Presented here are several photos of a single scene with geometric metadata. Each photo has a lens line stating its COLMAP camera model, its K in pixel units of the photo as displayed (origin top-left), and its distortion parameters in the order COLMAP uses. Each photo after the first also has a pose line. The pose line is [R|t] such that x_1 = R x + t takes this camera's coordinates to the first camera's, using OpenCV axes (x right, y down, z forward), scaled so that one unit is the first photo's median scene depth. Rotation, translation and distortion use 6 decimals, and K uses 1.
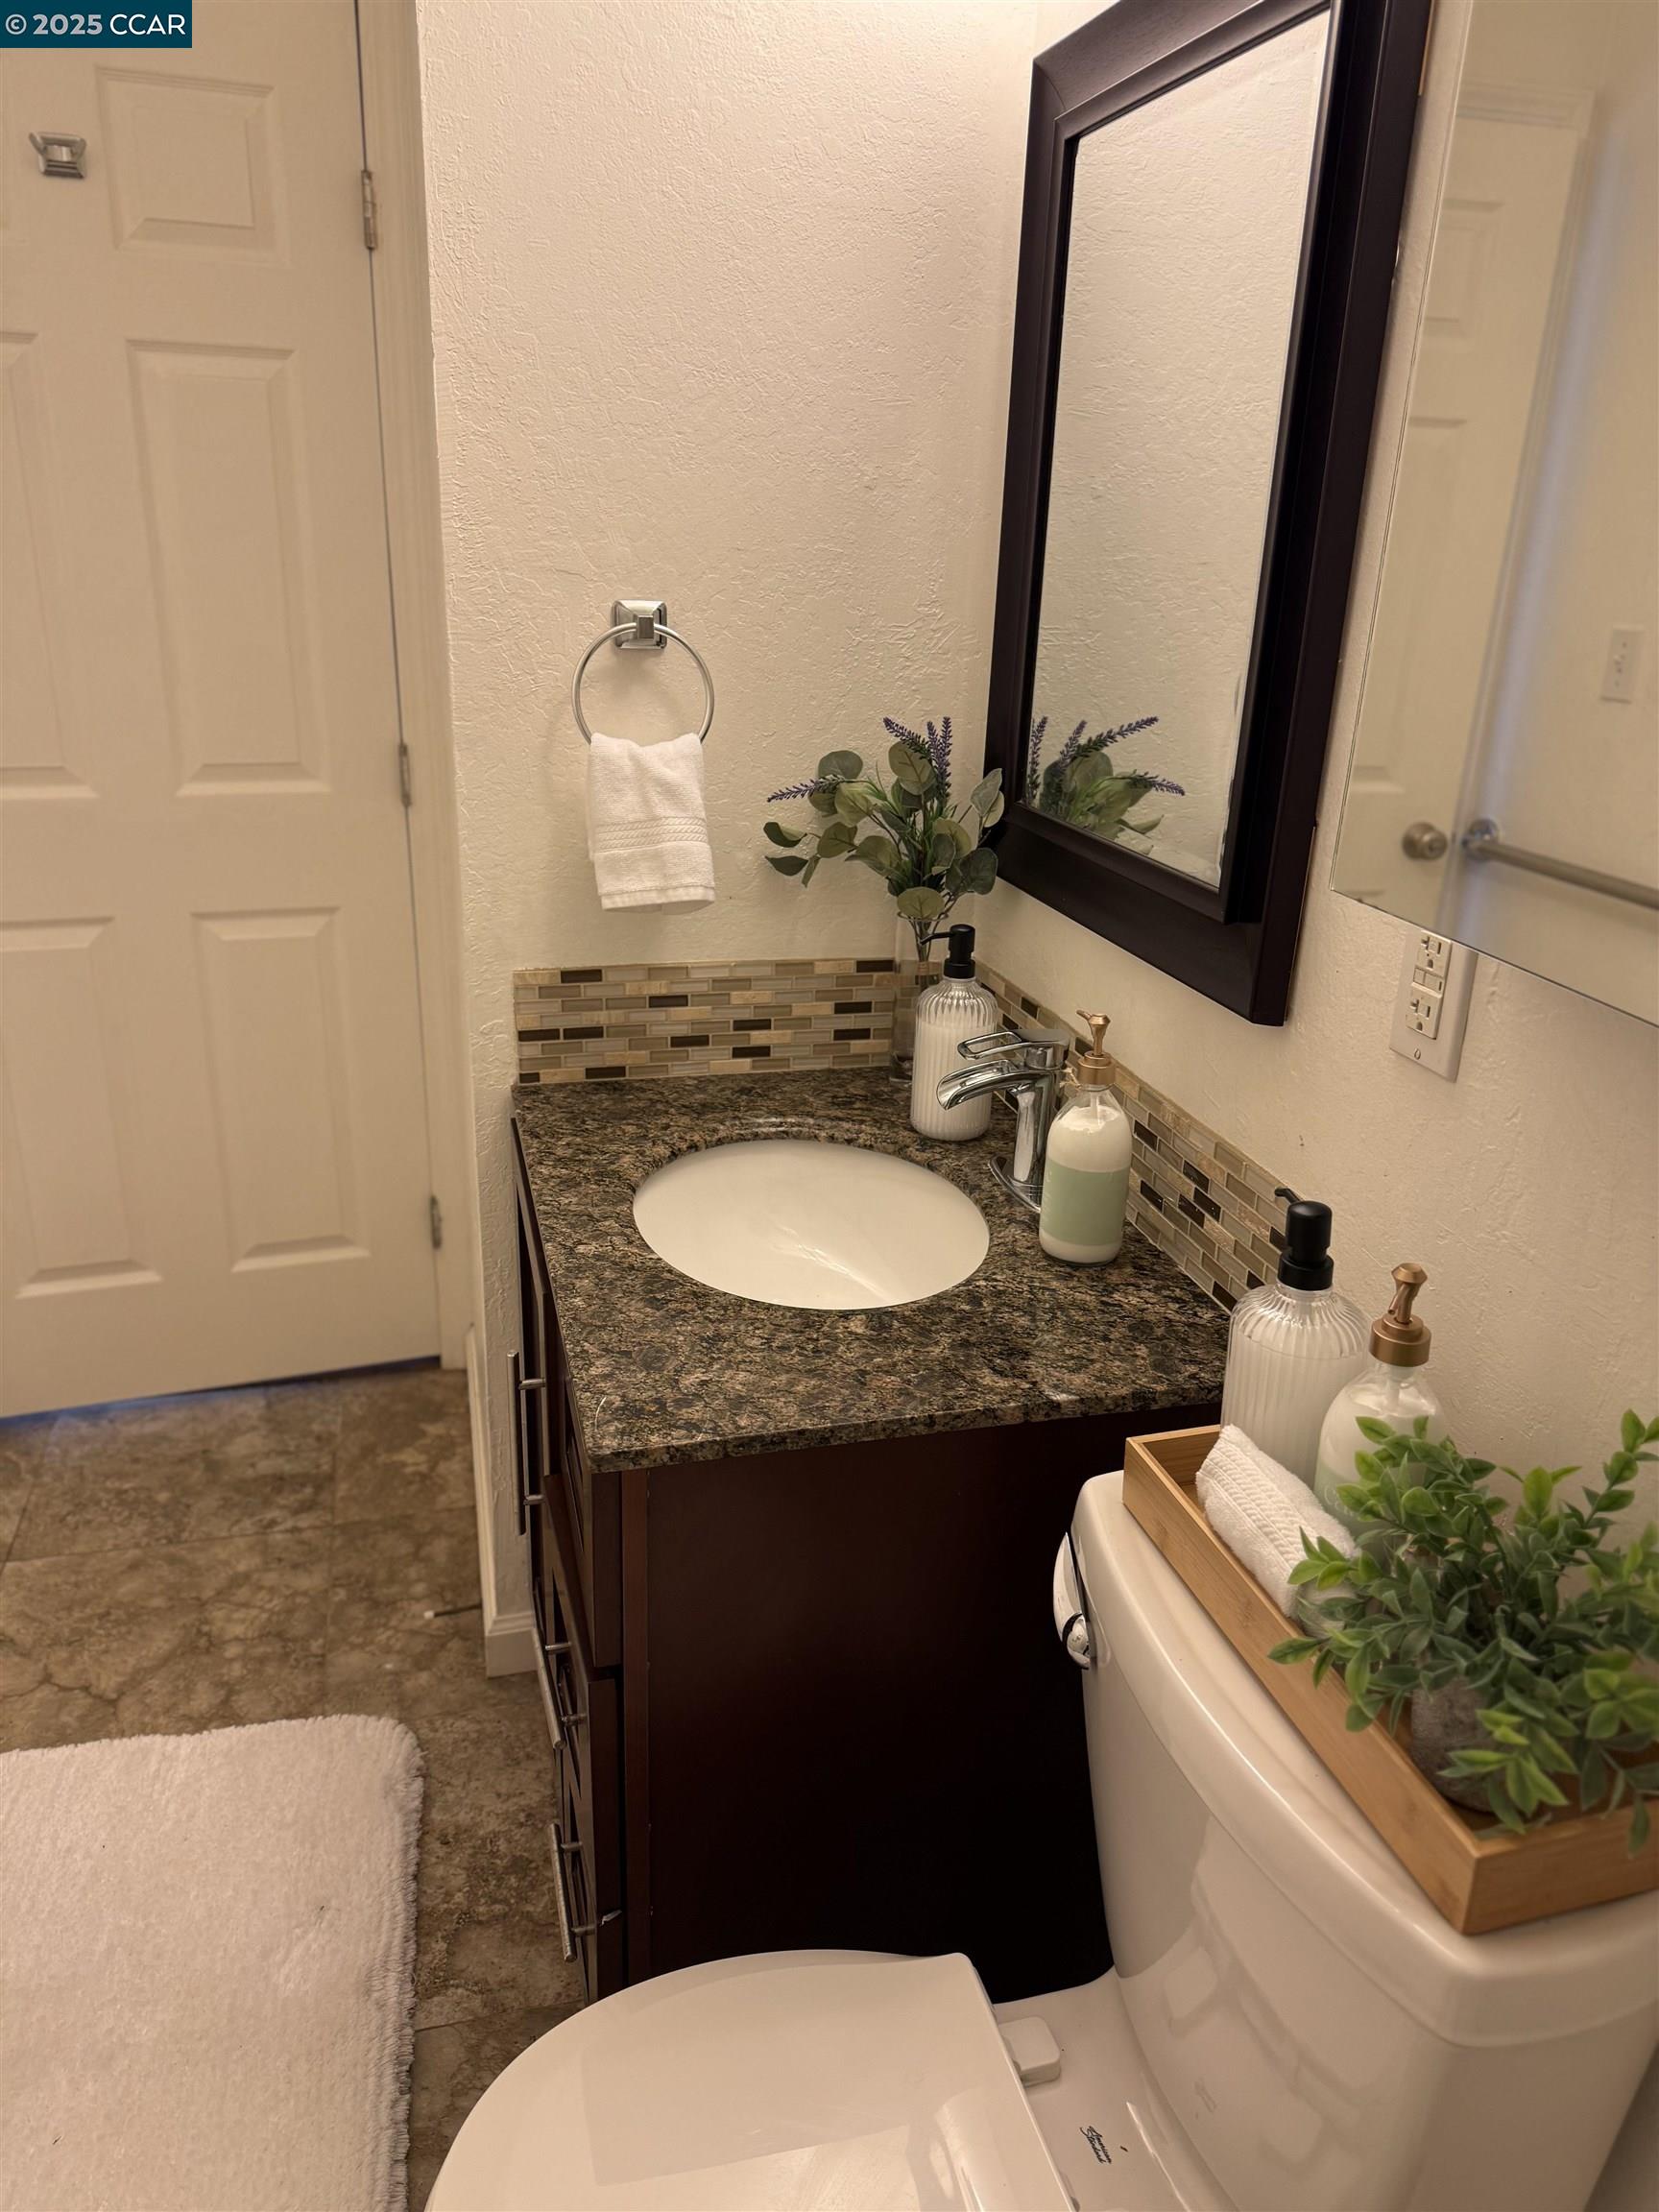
lens RADIAL K [[1557.1, 0, 815.2], [0, 1557.1, 1117.5], [0, 0, 1]] dist [0.061087, -0.053618]
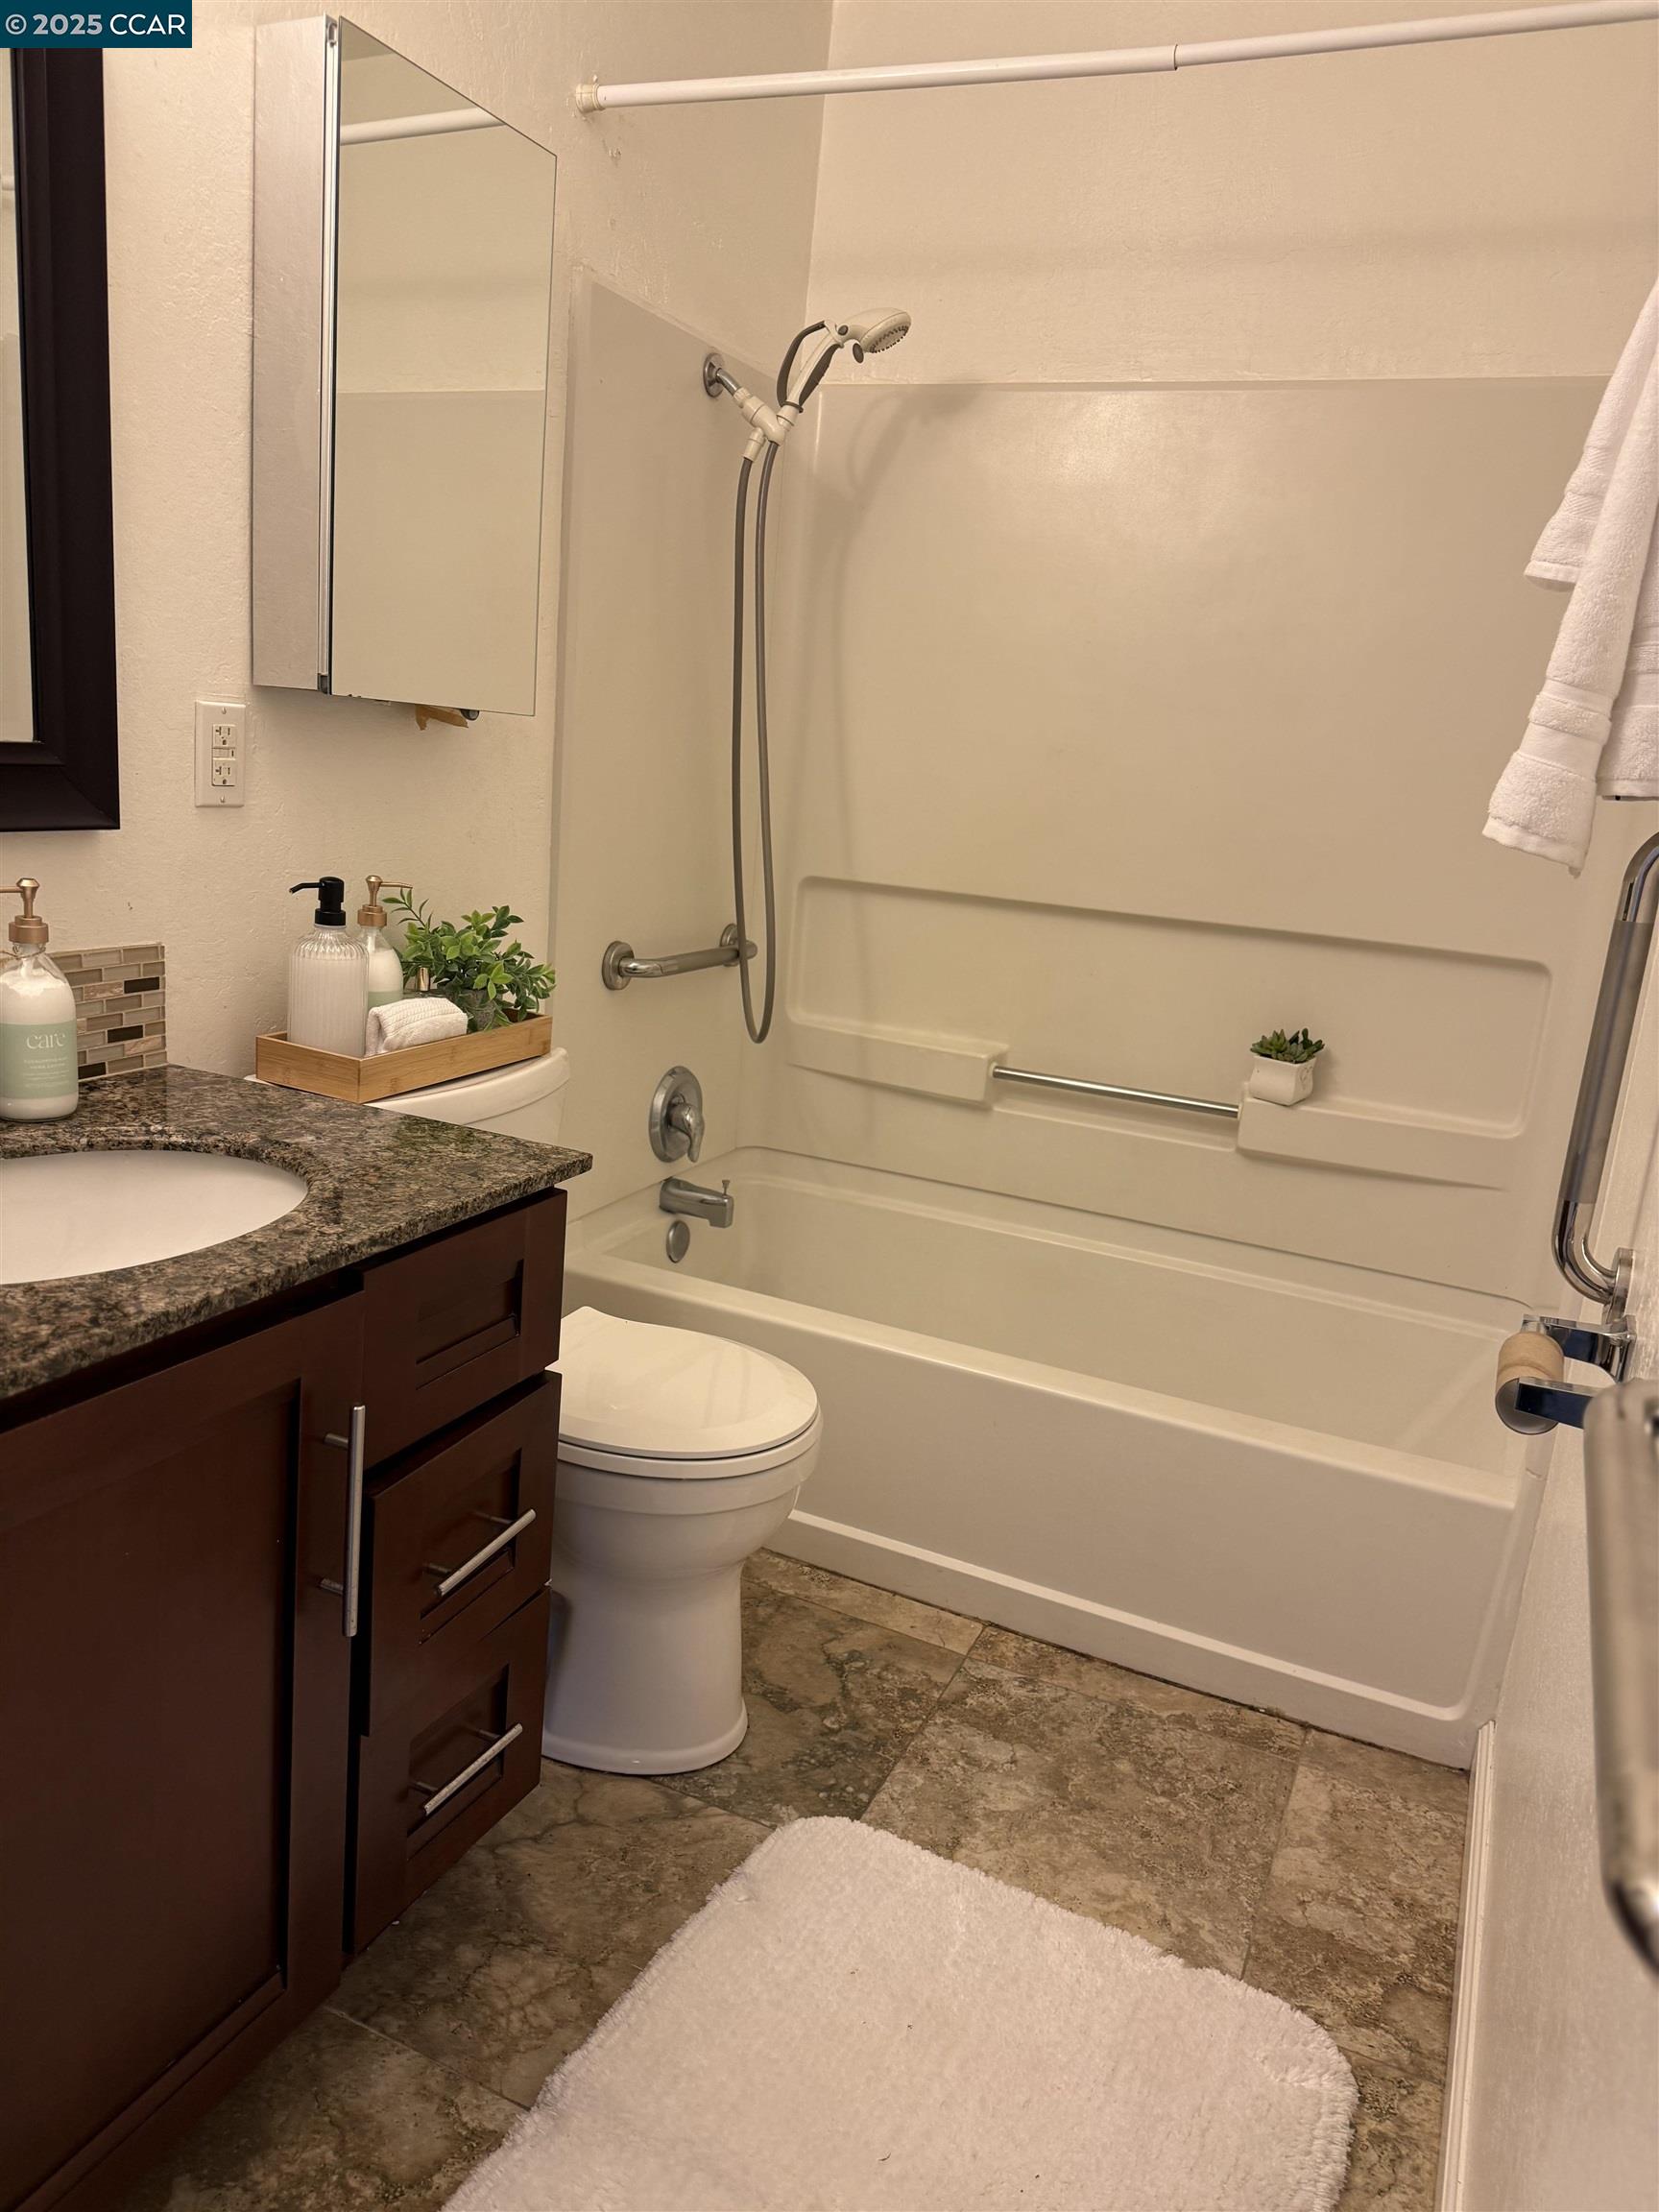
lens RADIAL K [[1557.1, 0, 827.5], [0, 1557.1, 1094.5], [0, 0, 1]] dist [0.061087, -0.053618]
pose [[-0.768222, -0.237516, 0.594492, -0.967199], [0.121955, 0.857326, 0.500119, -0.435713], [-0.628460, 0.456704, -0.629650, 1.479166]]
